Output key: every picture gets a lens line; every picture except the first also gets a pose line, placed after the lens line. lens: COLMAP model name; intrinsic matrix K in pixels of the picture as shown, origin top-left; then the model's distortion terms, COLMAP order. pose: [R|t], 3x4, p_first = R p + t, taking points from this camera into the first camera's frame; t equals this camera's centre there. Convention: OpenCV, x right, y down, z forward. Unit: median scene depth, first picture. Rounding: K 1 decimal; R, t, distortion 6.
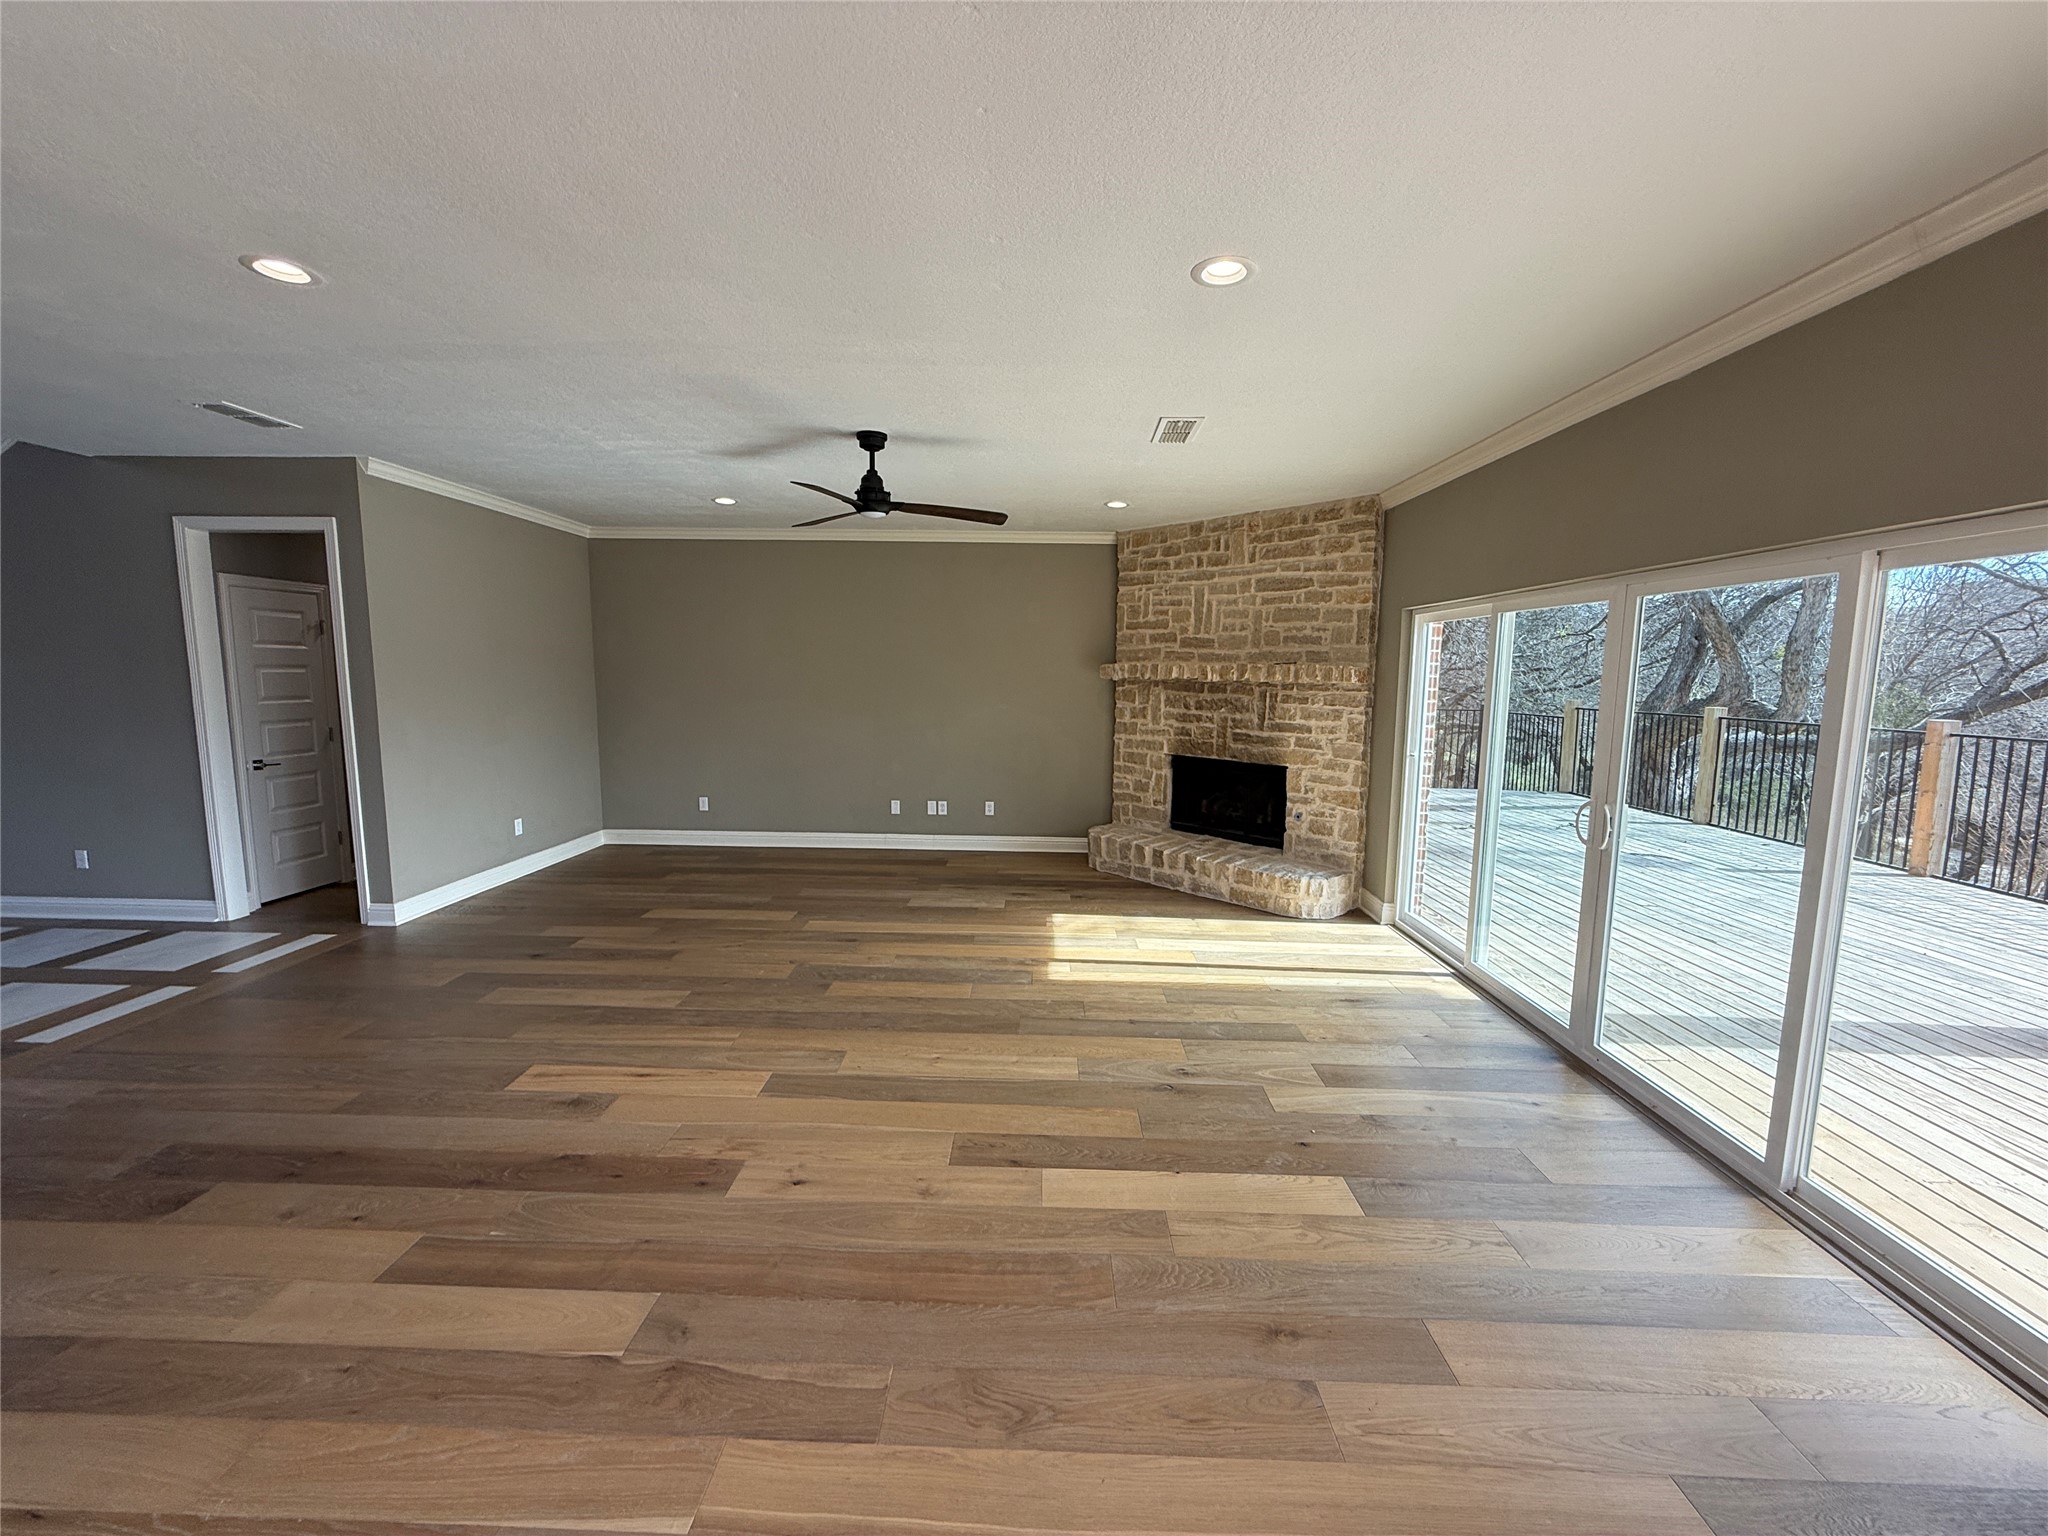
lens RADIAL K [[812.2, 0, 1024.6], [0, 812.2, 766.2], [0, 0, 1]] dist [0.001370, -0.000800]
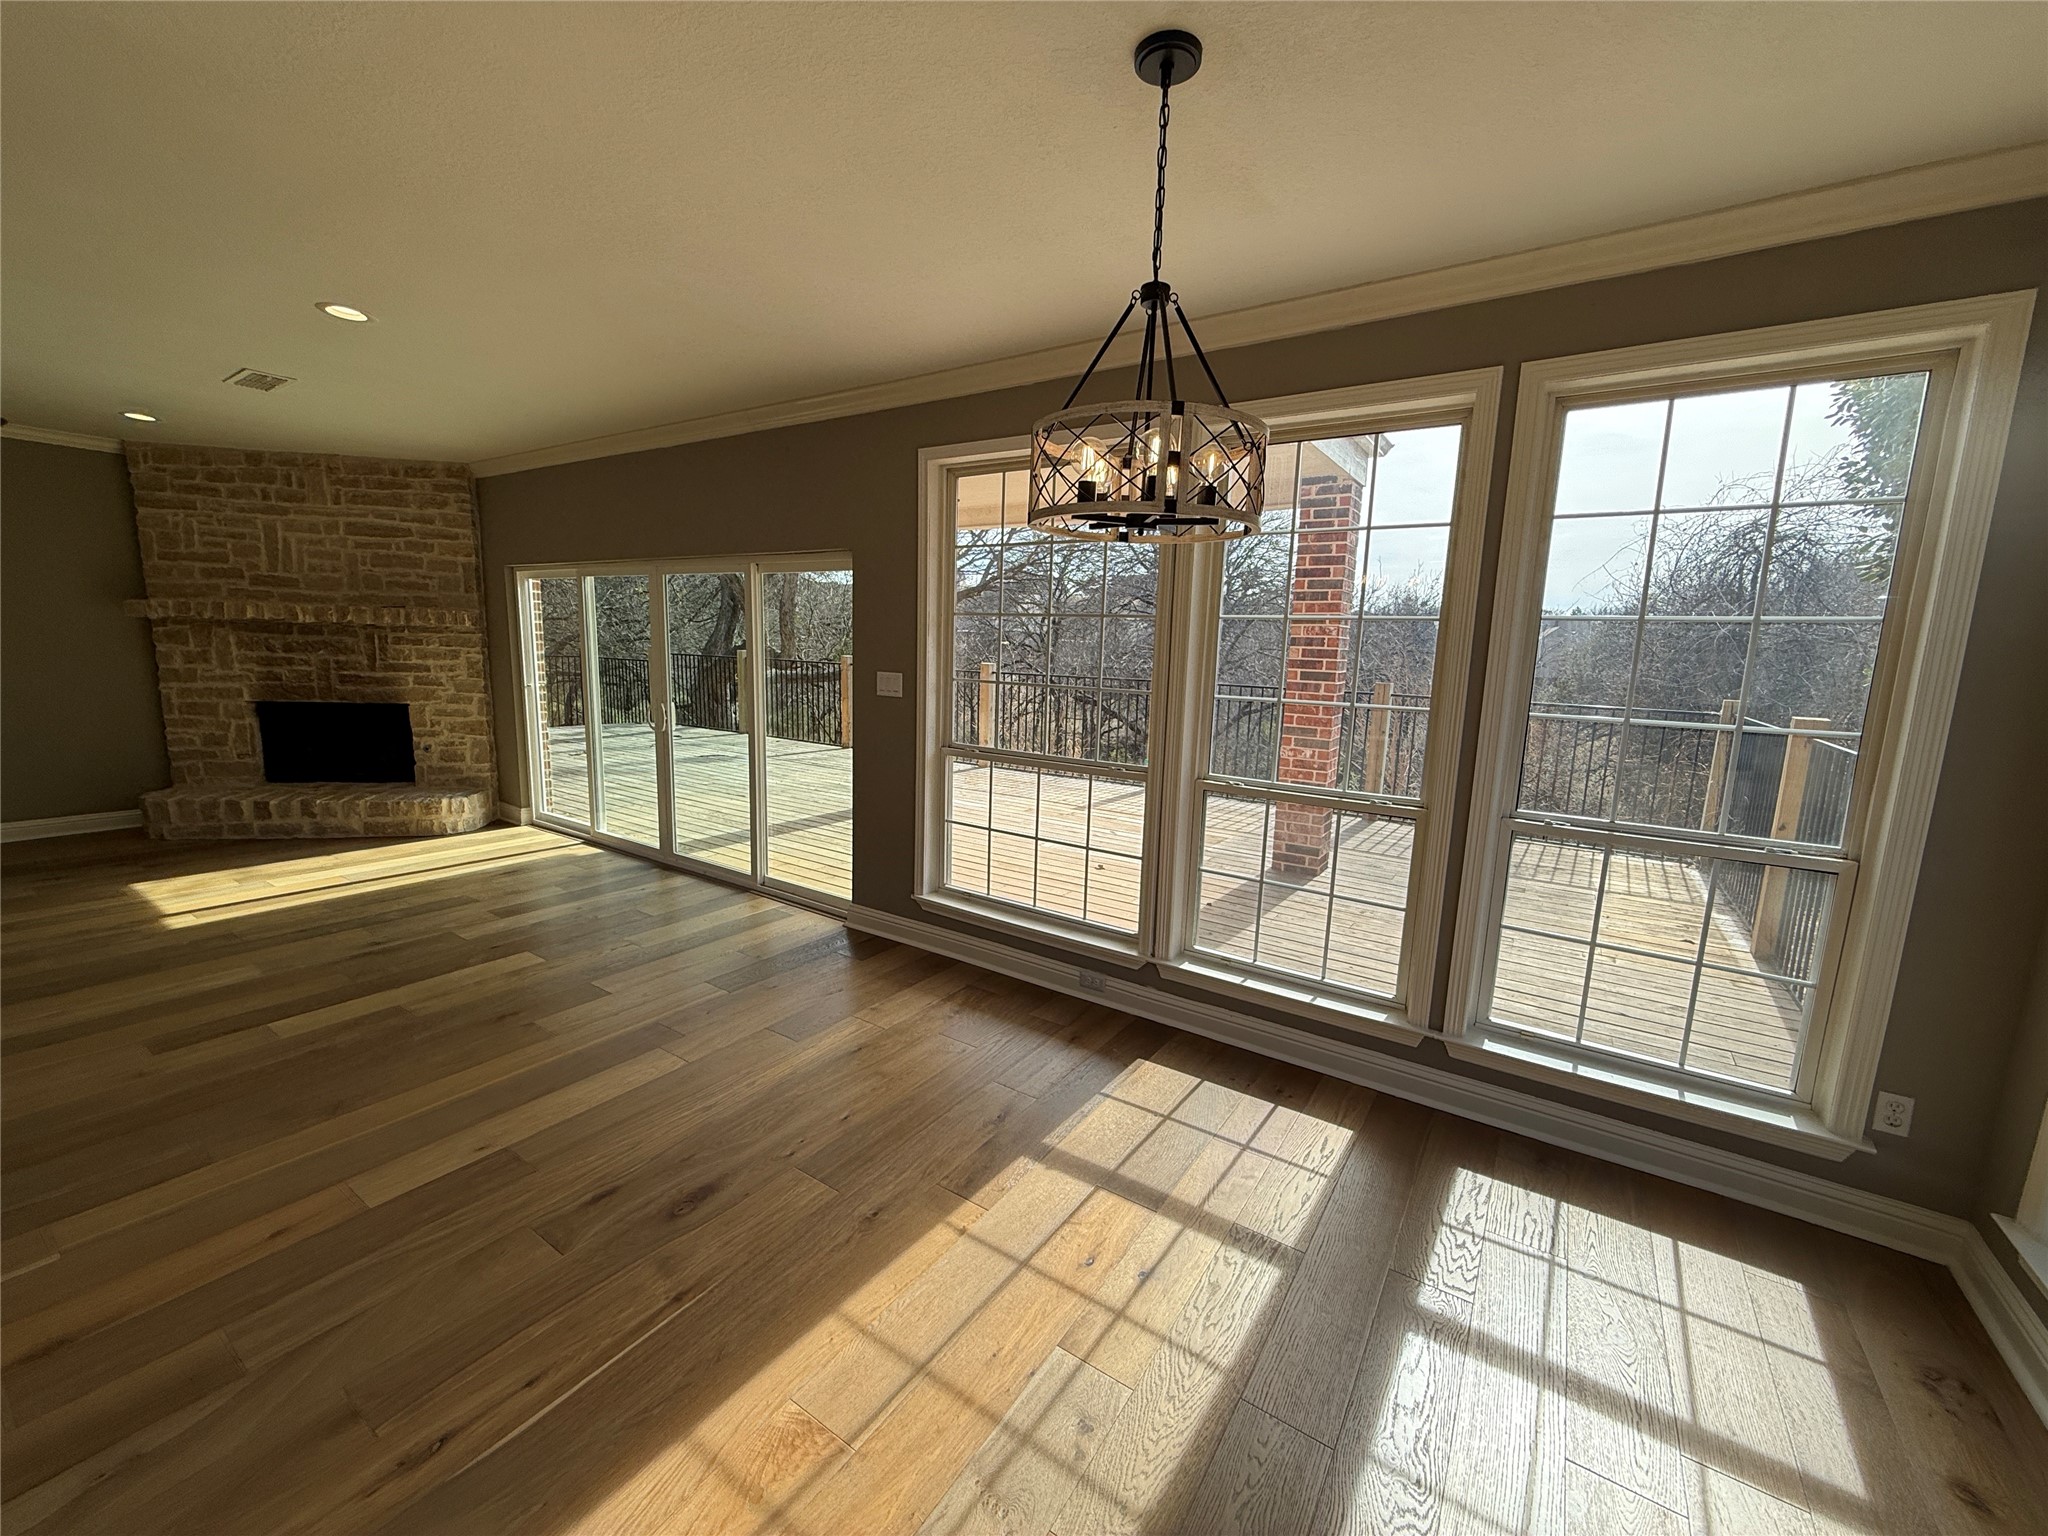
lens RADIAL K [[812.2, 0, 1016.7], [0, 812.2, 770.8], [0, 0, 1]] dist [0.001370, -0.000800]
pose [[0.541311, -0.127922, 0.831034, -0.148052], [0.073681, 0.991774, 0.104672, 0.035251], [-0.837588, 0.004572, 0.546283, -0.266666]]
